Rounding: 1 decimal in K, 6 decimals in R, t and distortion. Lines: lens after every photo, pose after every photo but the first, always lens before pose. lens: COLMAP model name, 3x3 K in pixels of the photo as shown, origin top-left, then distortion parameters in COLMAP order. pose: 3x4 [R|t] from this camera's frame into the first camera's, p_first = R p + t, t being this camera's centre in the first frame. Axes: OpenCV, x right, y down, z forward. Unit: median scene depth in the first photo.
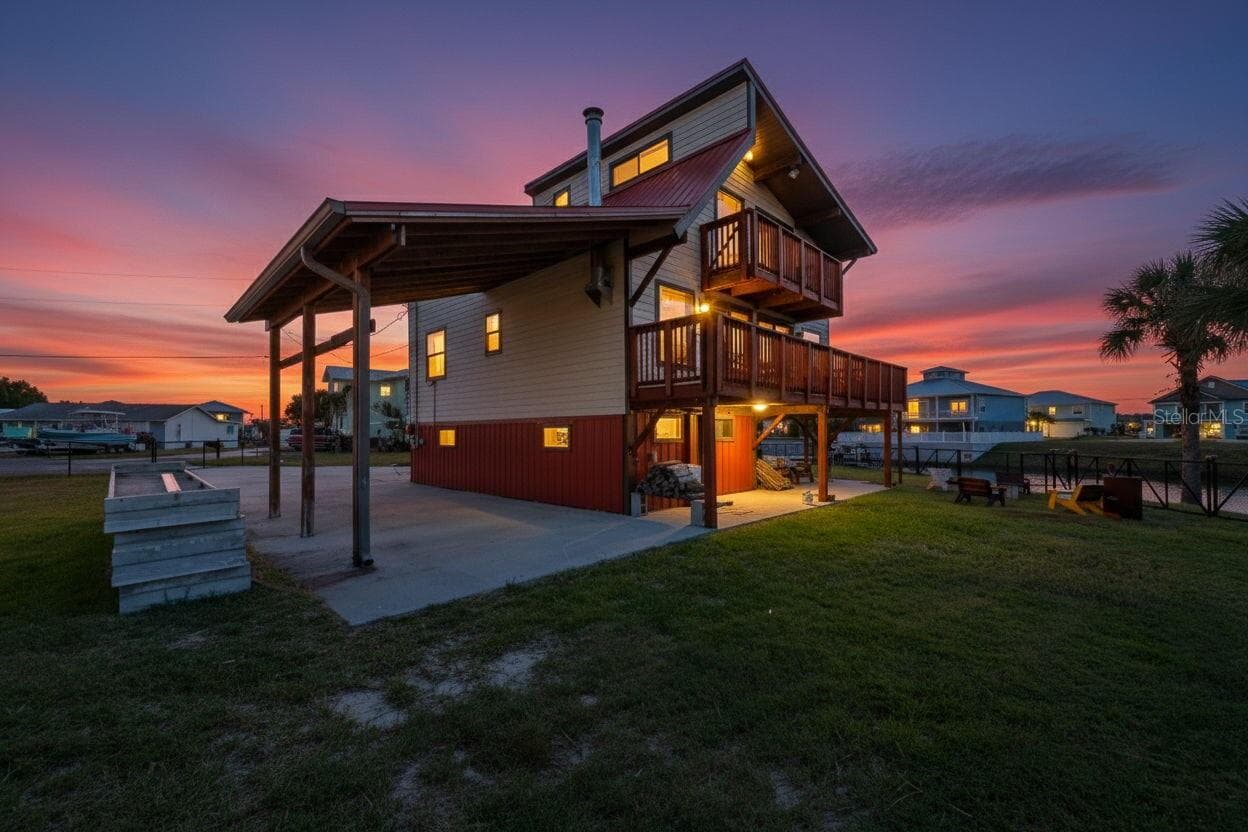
lens RADIAL K [[518.6, 0, 640.5], [0, 518.6, 425.4], [0, 0, 1]] dist [0.009591, -0.001148]
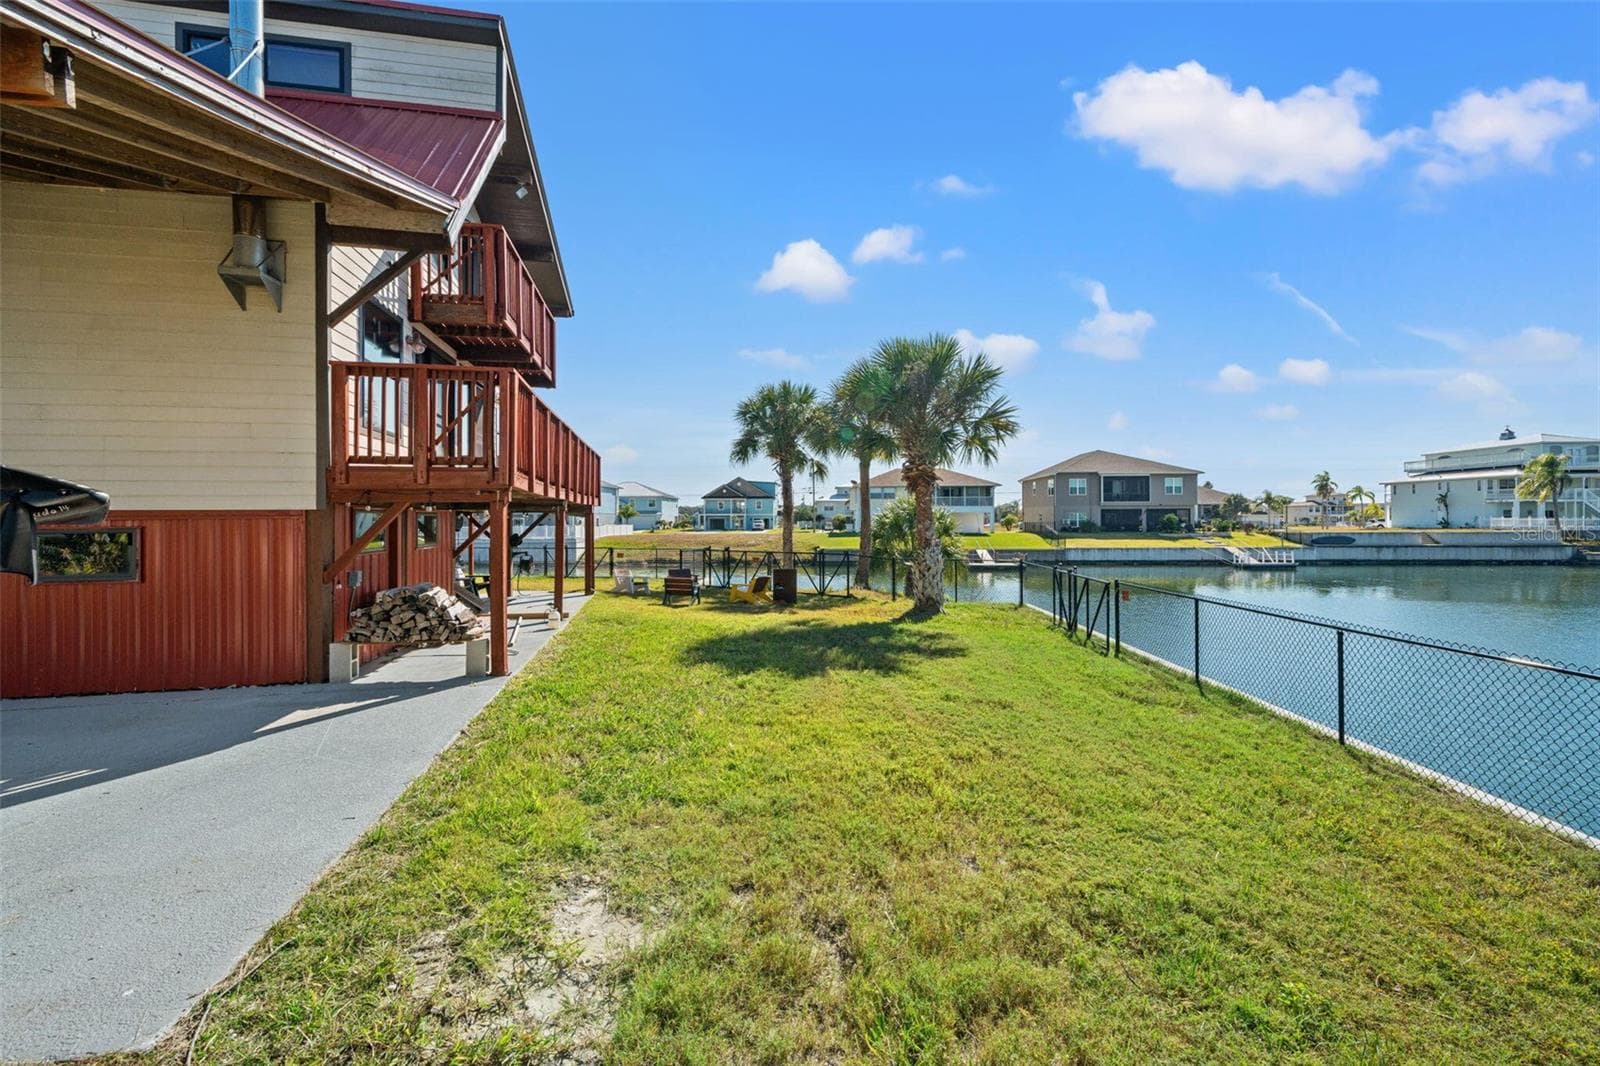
lens RADIAL K [[664.8, 0, 786.3], [0, 664.8, 524.2], [0, 0, 1]] dist [0.009591, -0.001148]
pose [[0.576910, -0.003128, 0.816802, -0.336210], [-0.009070, 0.999906, 0.010235, -0.018497], [-0.816758, -0.013313, 0.576827, 0.141203]]
